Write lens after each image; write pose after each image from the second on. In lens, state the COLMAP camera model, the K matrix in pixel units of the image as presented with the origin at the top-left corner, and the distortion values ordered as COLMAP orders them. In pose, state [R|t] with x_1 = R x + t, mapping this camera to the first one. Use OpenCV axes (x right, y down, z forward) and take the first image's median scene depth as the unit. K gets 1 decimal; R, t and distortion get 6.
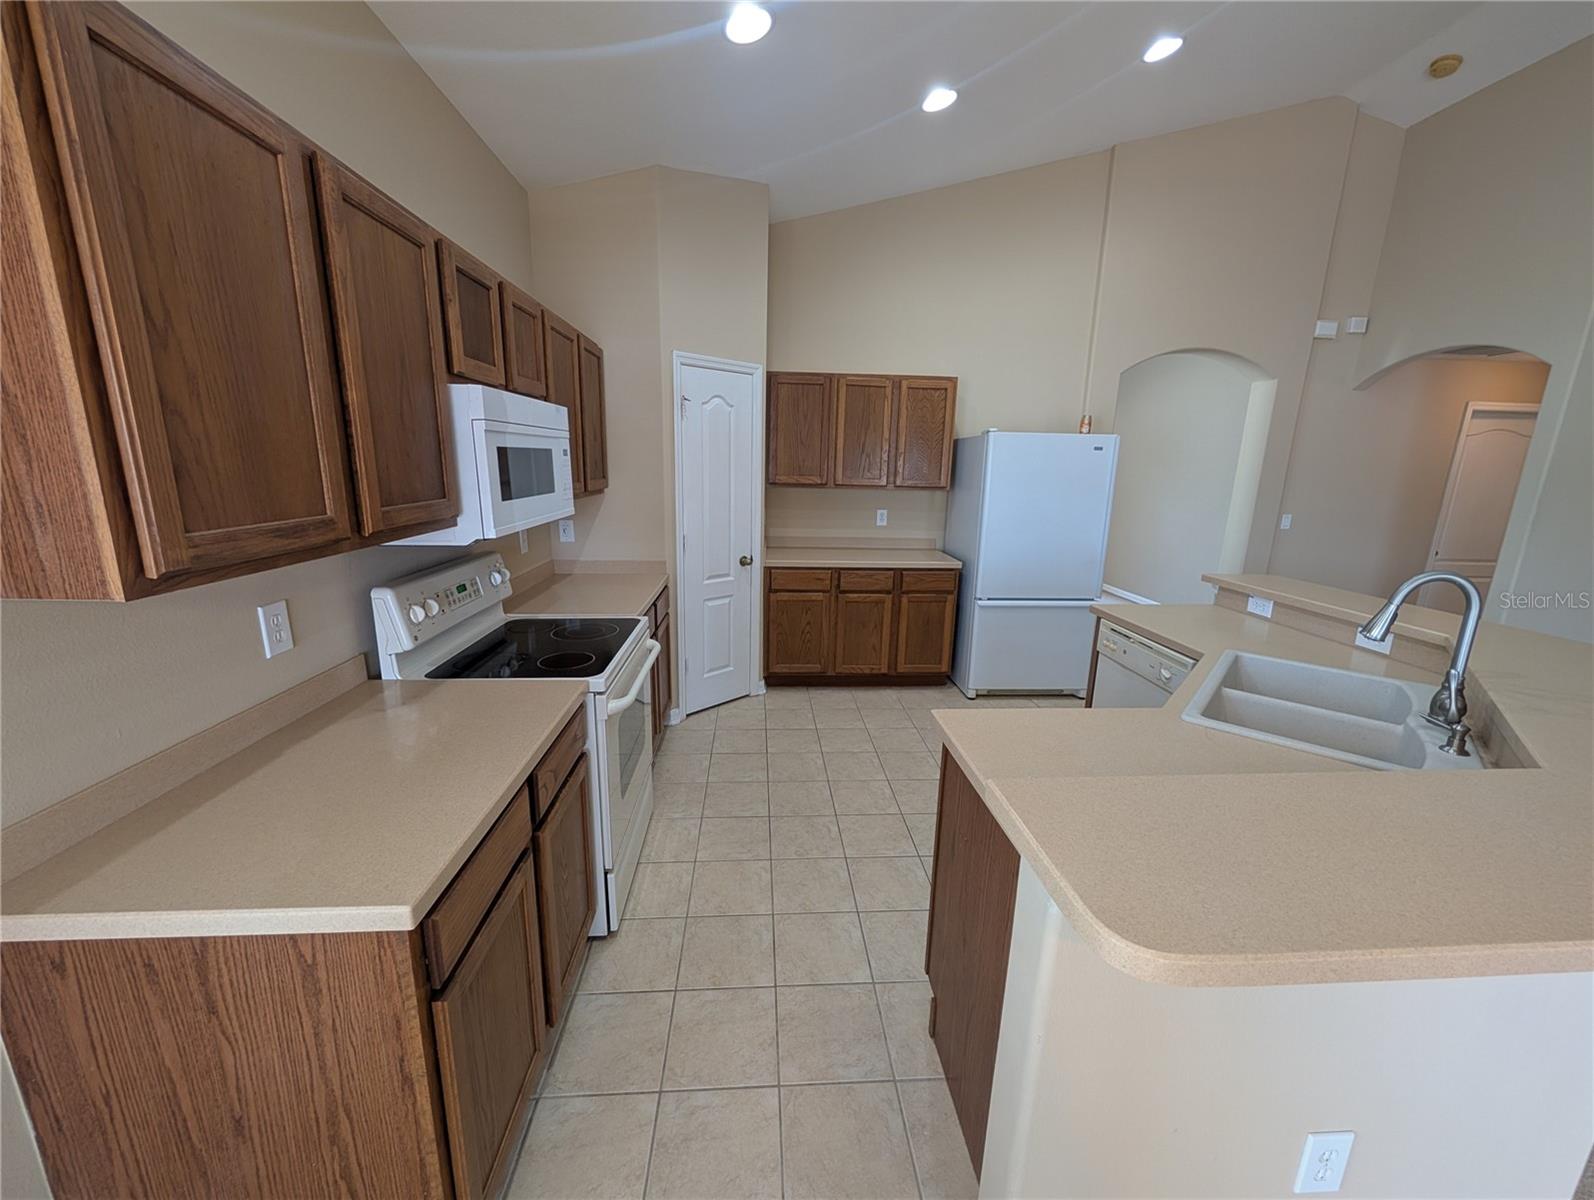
lens RADIAL K [[607.2, 0, 796.1], [0, 607.2, 594.3], [0, 0, 1]] dist [0.001145, -0.000201]
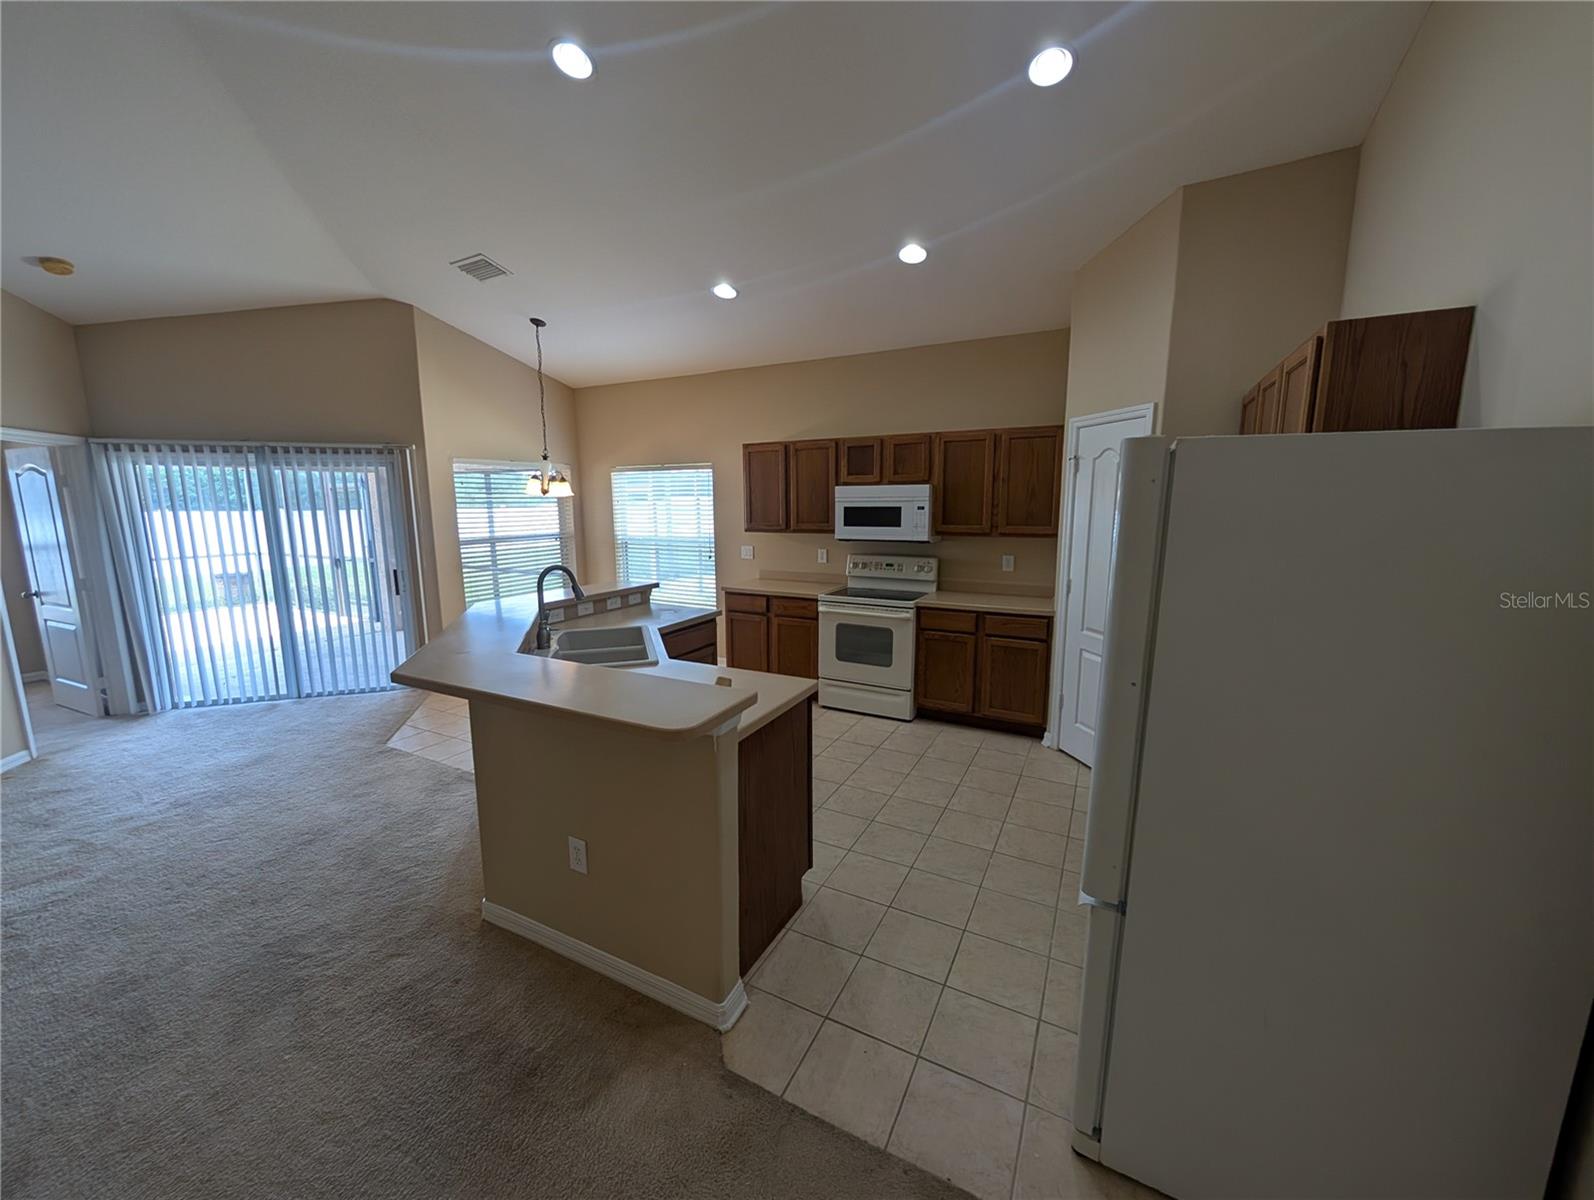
lens RADIAL K [[607.2, 0, 796.1], [0, 607.2, 594.3], [0, 0, 1]] dist [0.001145, -0.000201]
pose [[-0.518253, 0.111940, -0.847870, 1.079638], [-0.190860, 0.951256, 0.242251, -0.263693], [0.833659, 0.287371, -0.471626, 1.201774]]
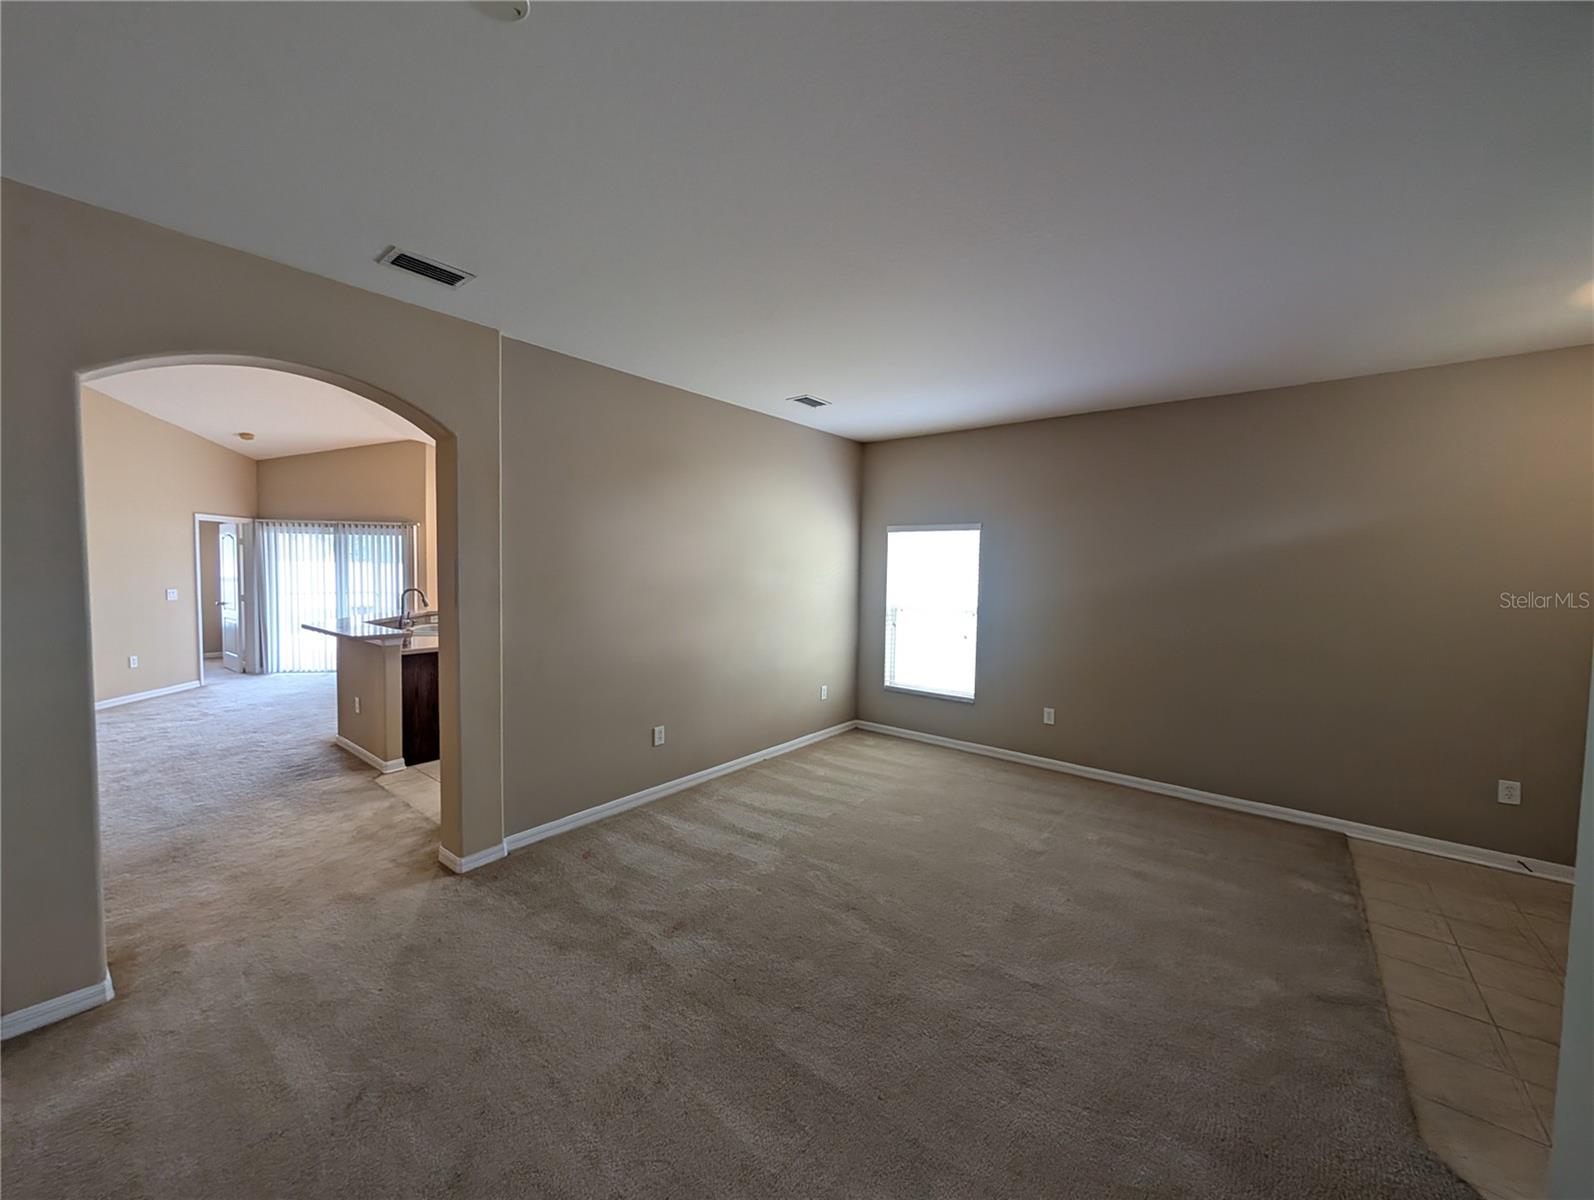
lens RADIAL K [[607.2, 0, 796.1], [0, 607.2, 594.3], [0, 0, 1]] dist [0.001145, -0.000201]
pose [[-0.670739, 0.001887, -0.741691, 1.071310], [-0.191205, 0.965757, 0.175371, -0.534866], [0.716624, 0.259443, -0.647410, 2.466762]]
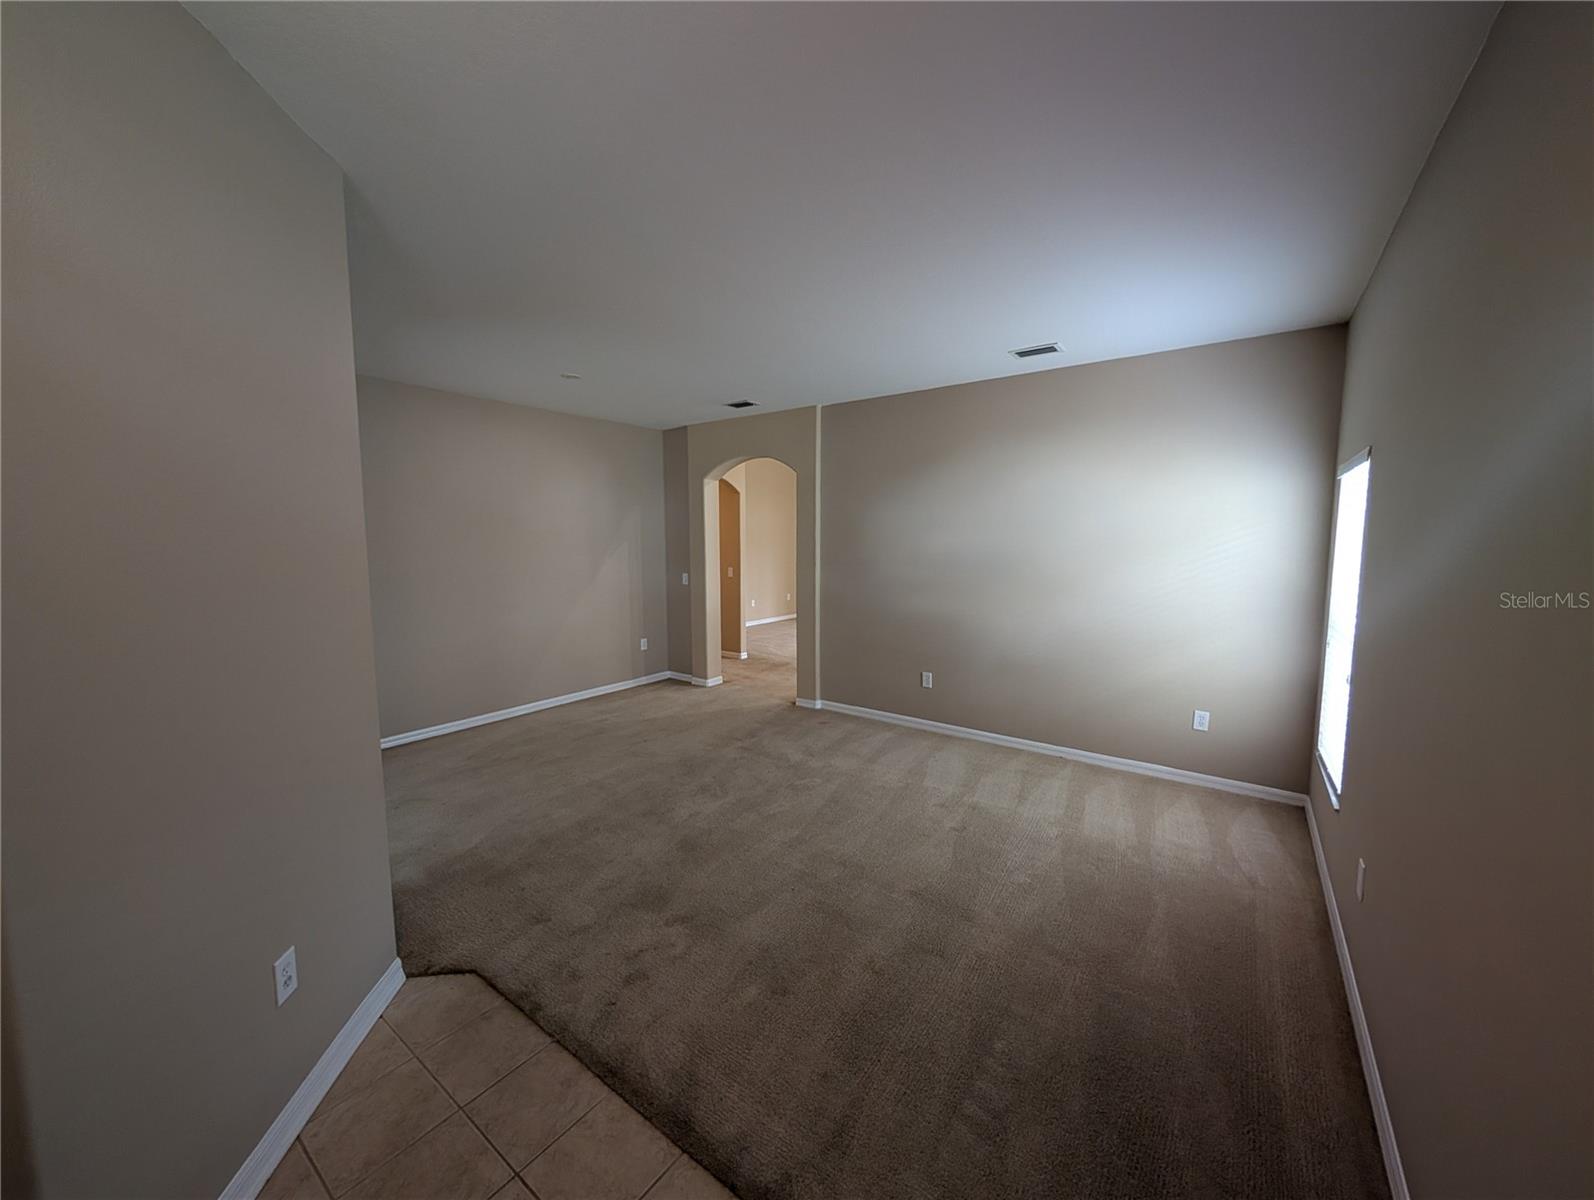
lens RADIAL K [[607.2, 0, 796.1], [0, 607.2, 594.3], [0, 0, 1]] dist [0.001145, -0.000201]
pose [[-0.769312, -0.085473, 0.633129, -0.383813], [0.117263, 0.955282, 0.271450, -0.641337], [-0.628019, 0.283073, -0.724888, 2.790275]]
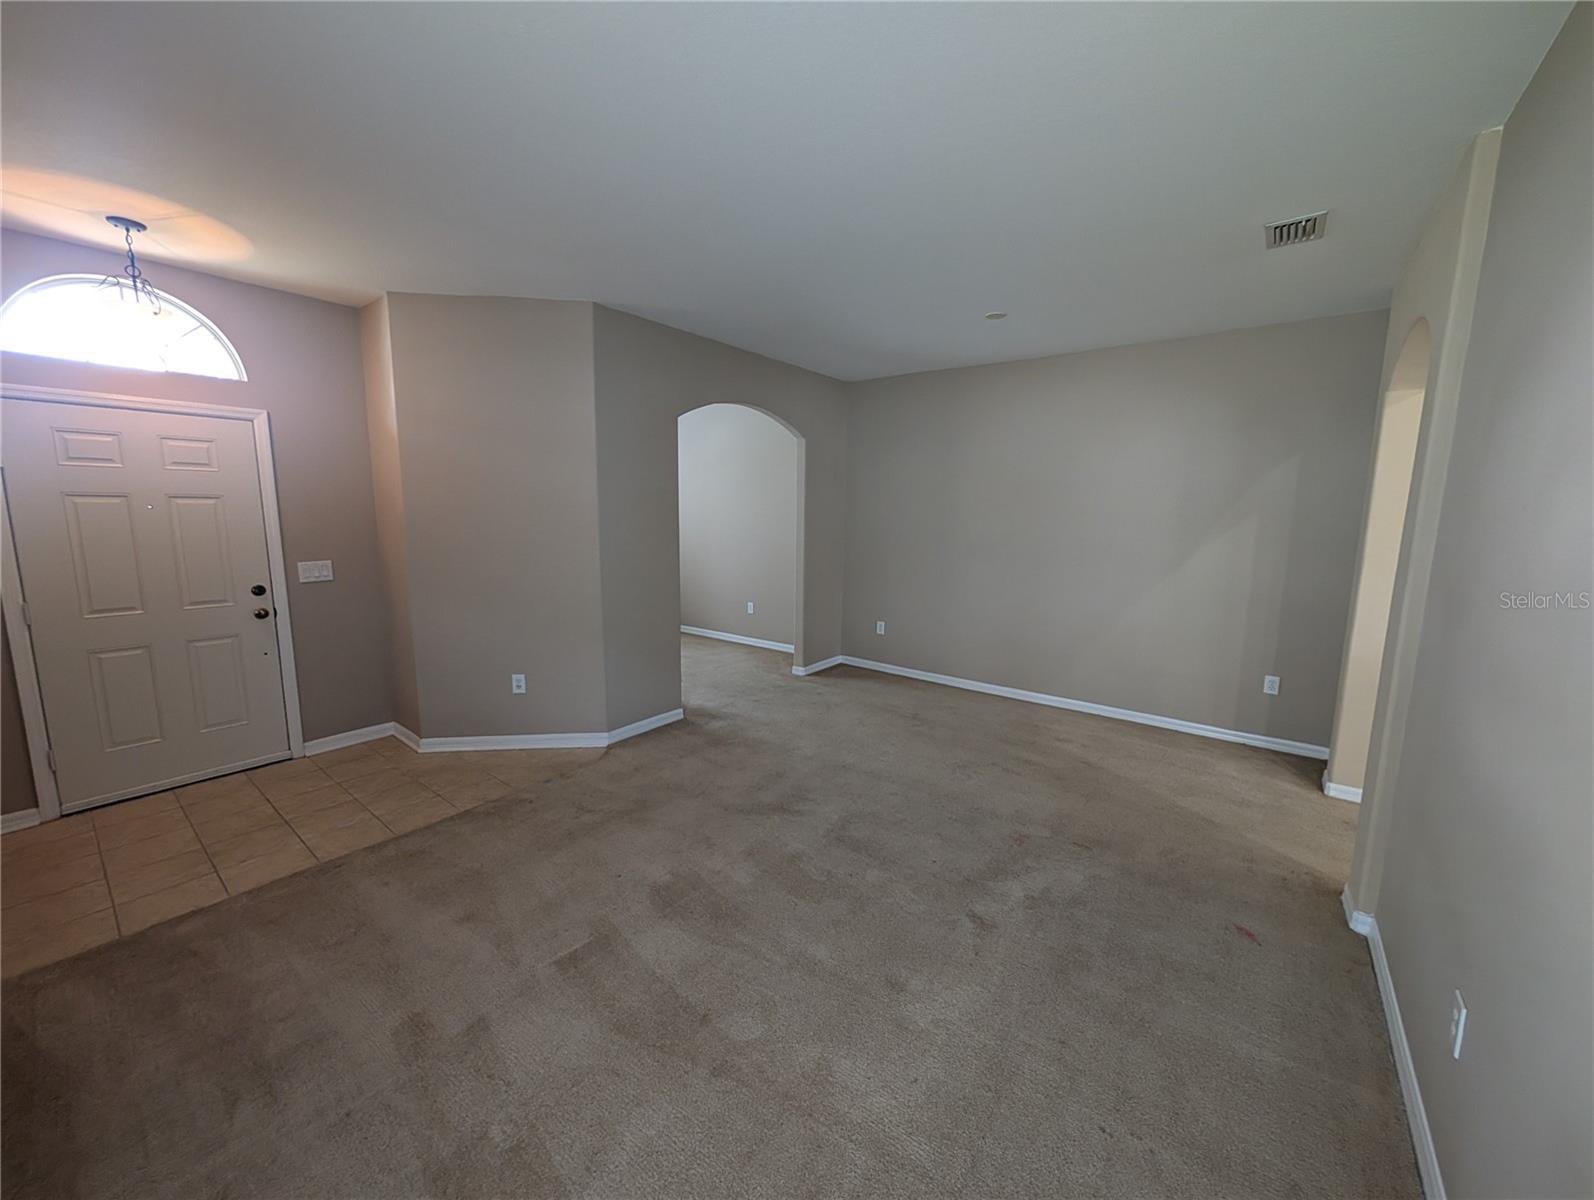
lens RADIAL K [[587.7, 0, 783.3], [0, 587.7, 593.7], [0, 0, 1]] dist [0.000388, -0.000007]
pose [[0.658171, -0.122184, 0.742887, -0.257438], [0.162344, 0.986562, 0.018431, -0.356828], [-0.735157, 0.108472, 0.669163, 1.575520]]
